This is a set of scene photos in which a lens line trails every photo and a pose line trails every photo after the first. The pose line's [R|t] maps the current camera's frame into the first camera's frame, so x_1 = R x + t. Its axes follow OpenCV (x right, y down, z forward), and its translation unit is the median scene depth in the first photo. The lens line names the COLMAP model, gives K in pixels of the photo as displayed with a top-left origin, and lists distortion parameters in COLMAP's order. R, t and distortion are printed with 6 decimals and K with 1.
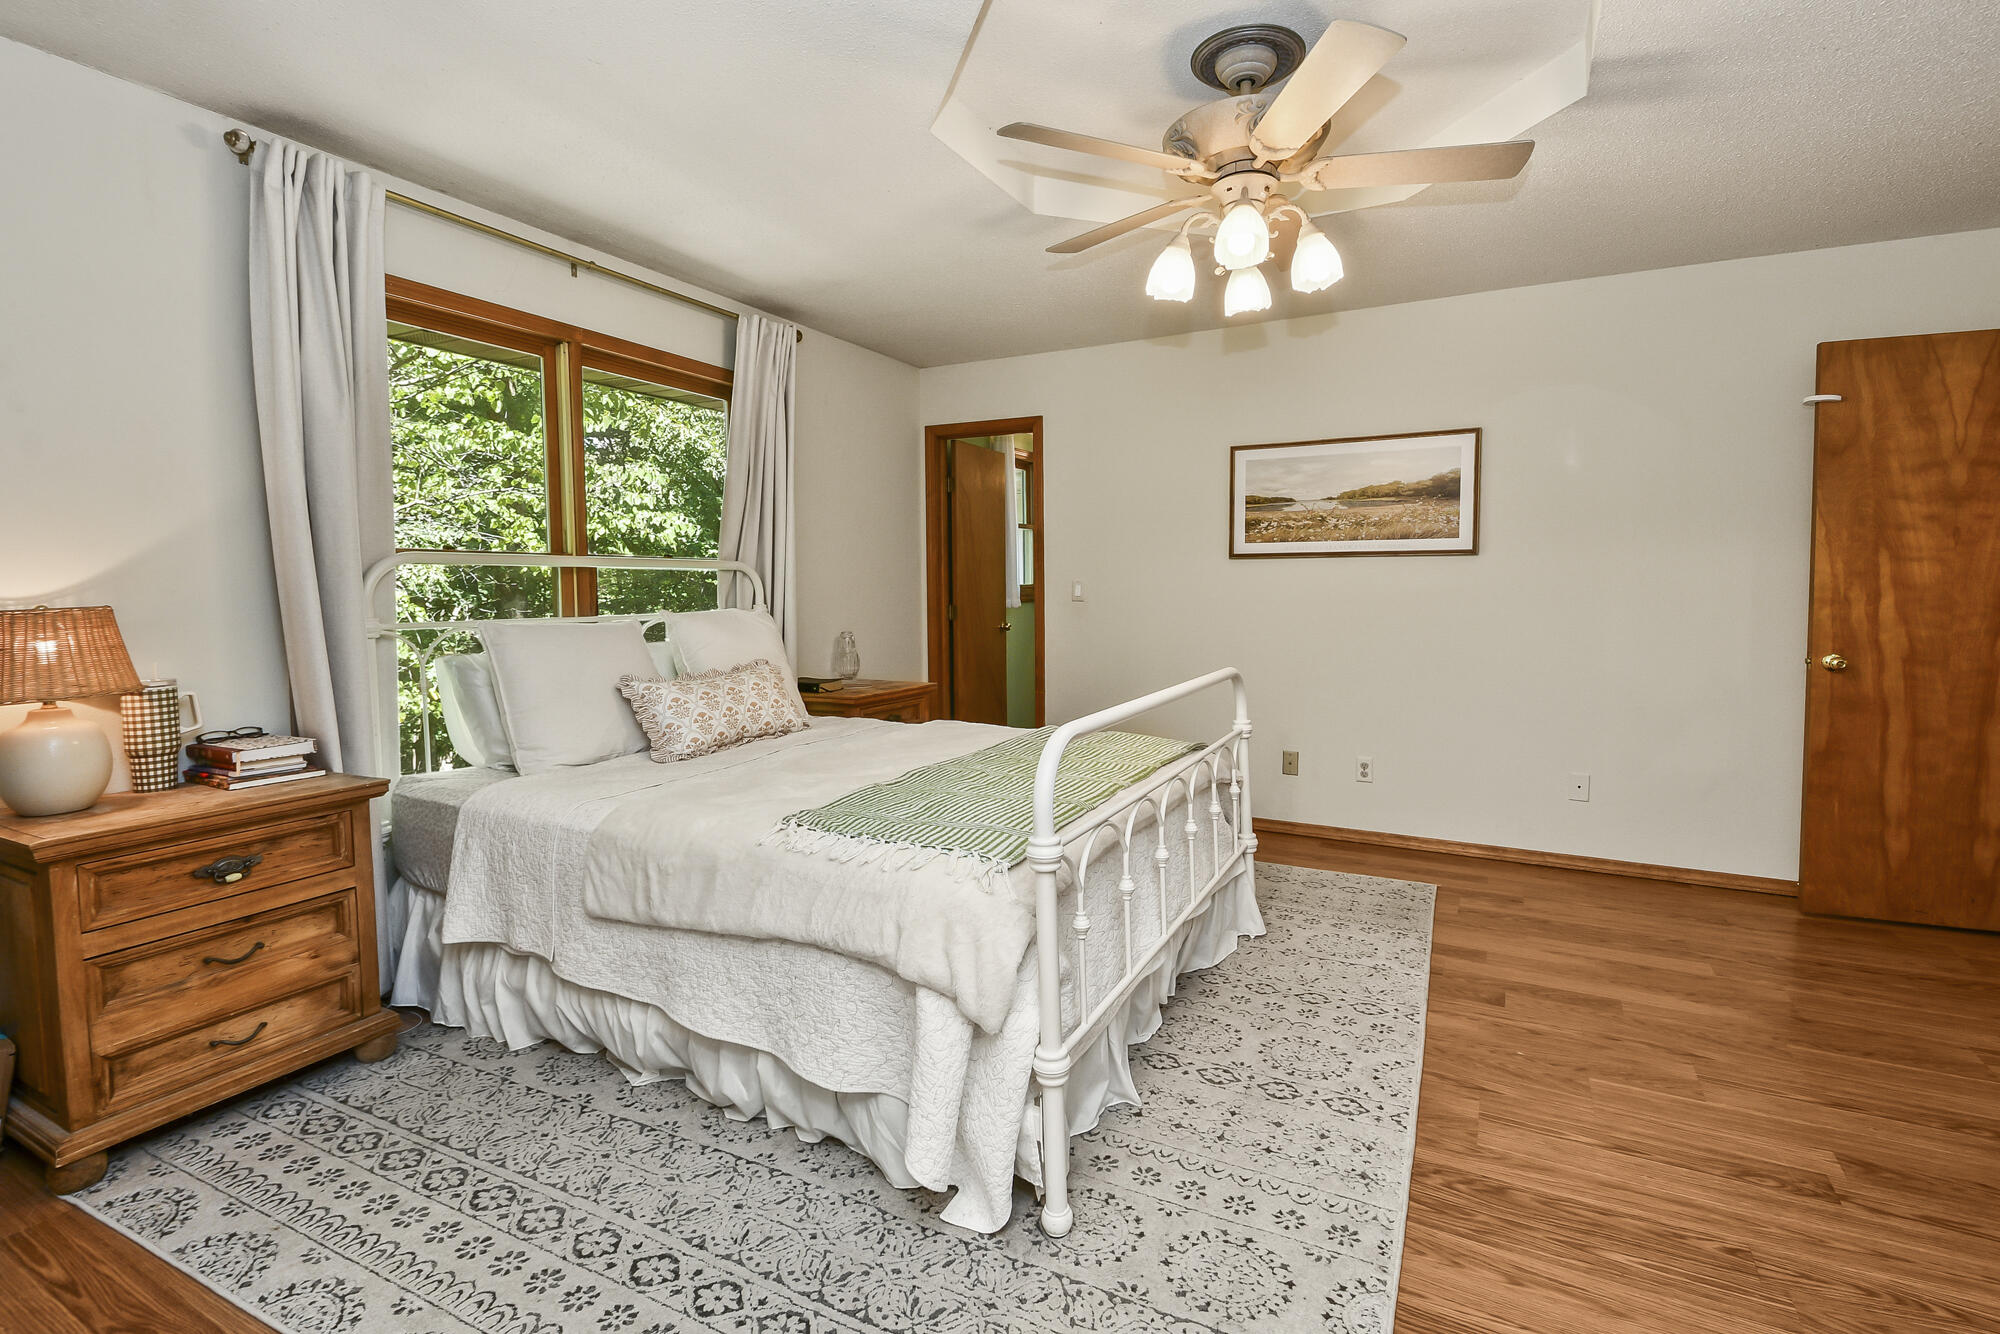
lens RADIAL K [[914.3, 0, 1004.9], [0, 914.3, 625.3], [0, 0, 1]] dist [0.000348, -0.008571]
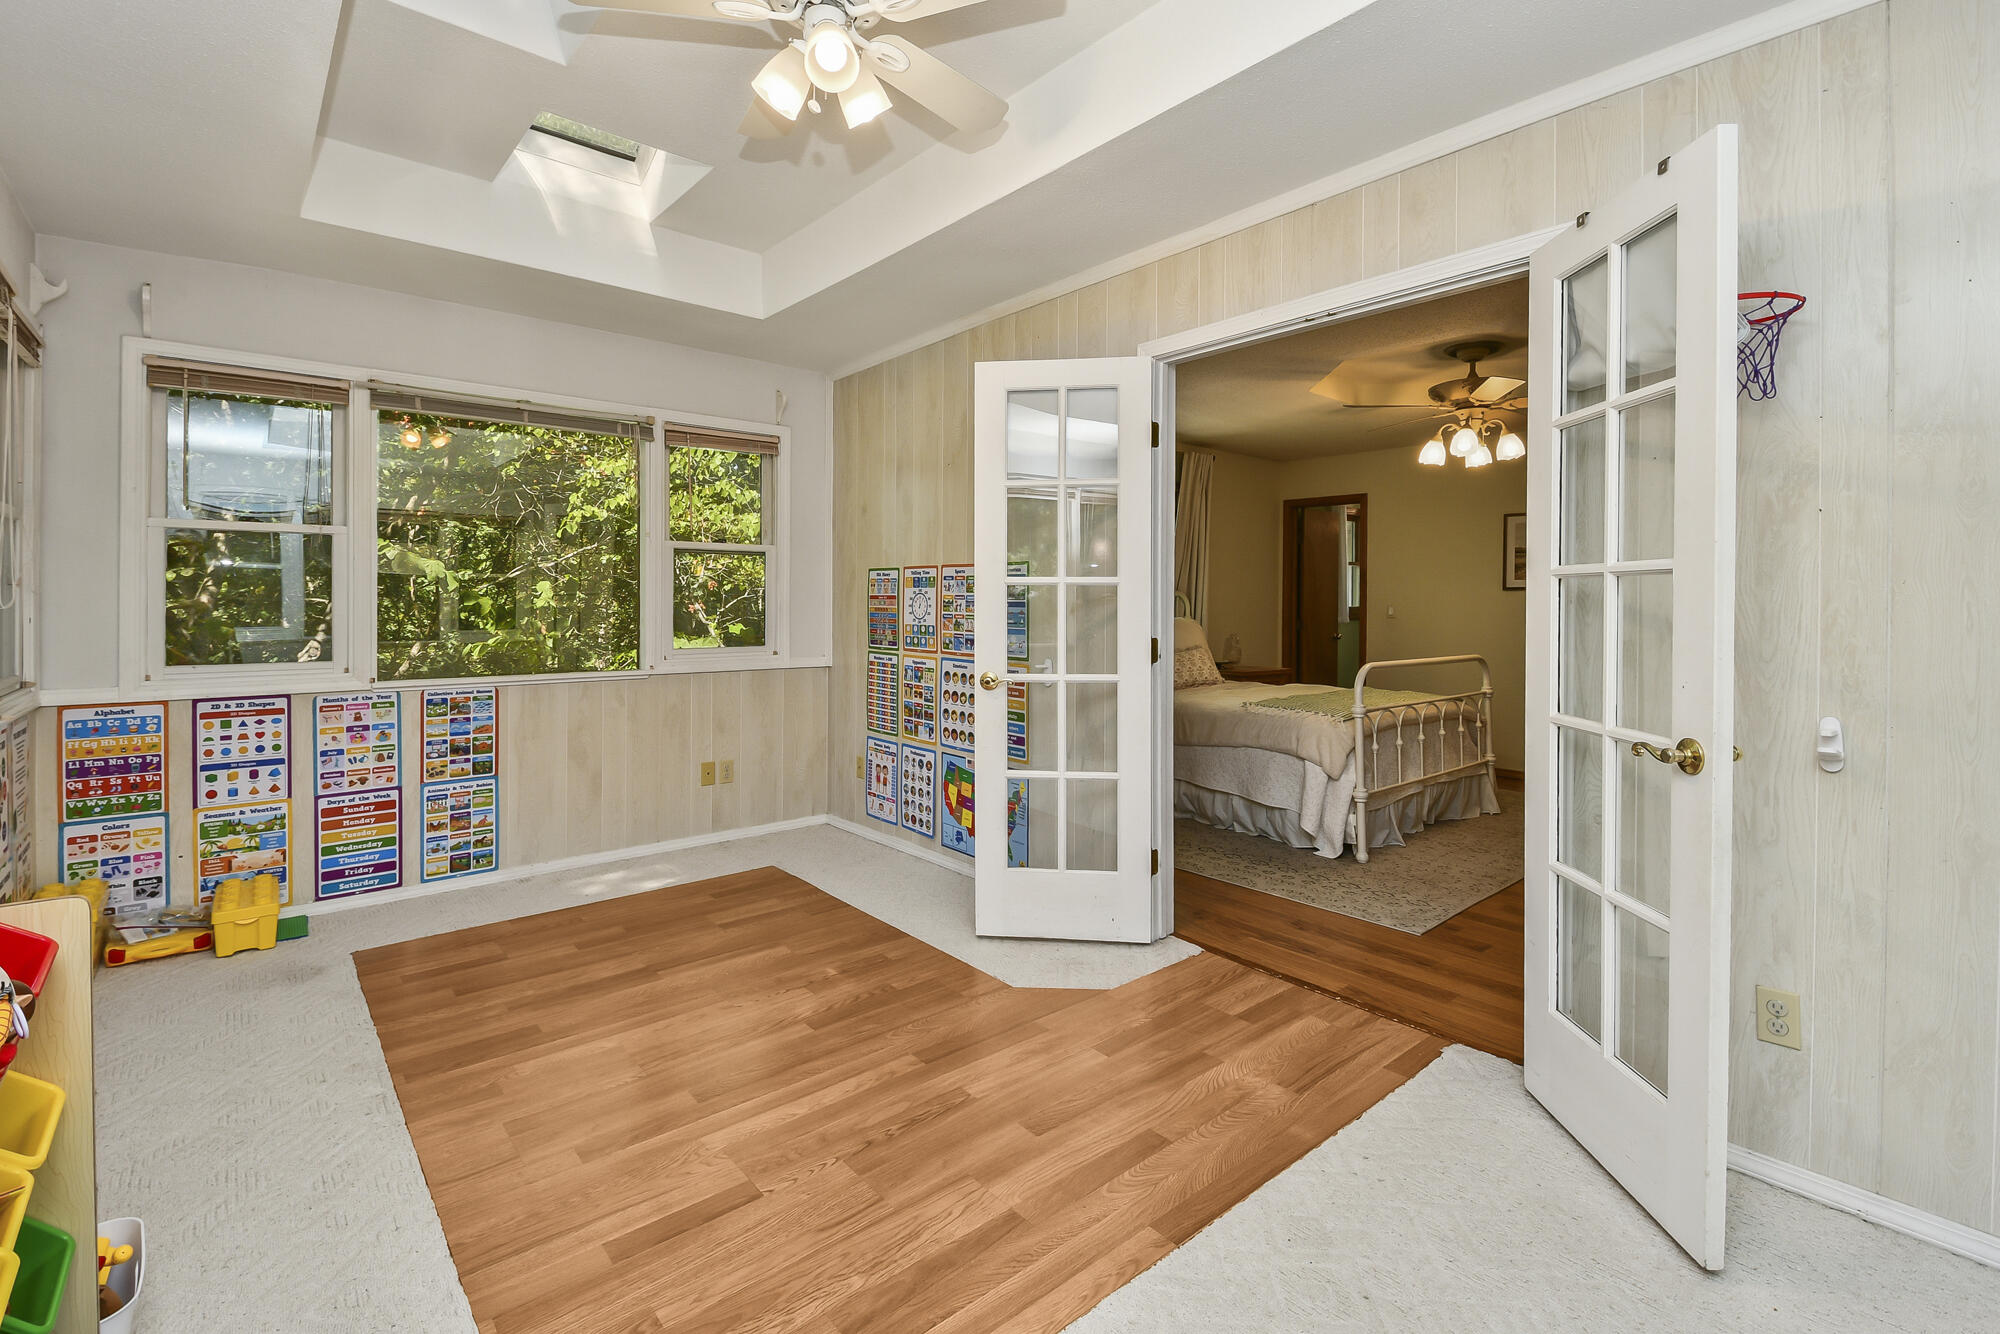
lens RADIAL K [[914.3, 0, 1004.9], [0, 914.3, 625.3], [0, 0, 1]] dist [0.000348, -0.008571]
pose [[0.941834, 0.018270, -0.335582, -0.018664], [-0.025869, 0.999500, -0.018187, 0.043270], [0.335082, 0.025810, 0.941835, -0.922882]]
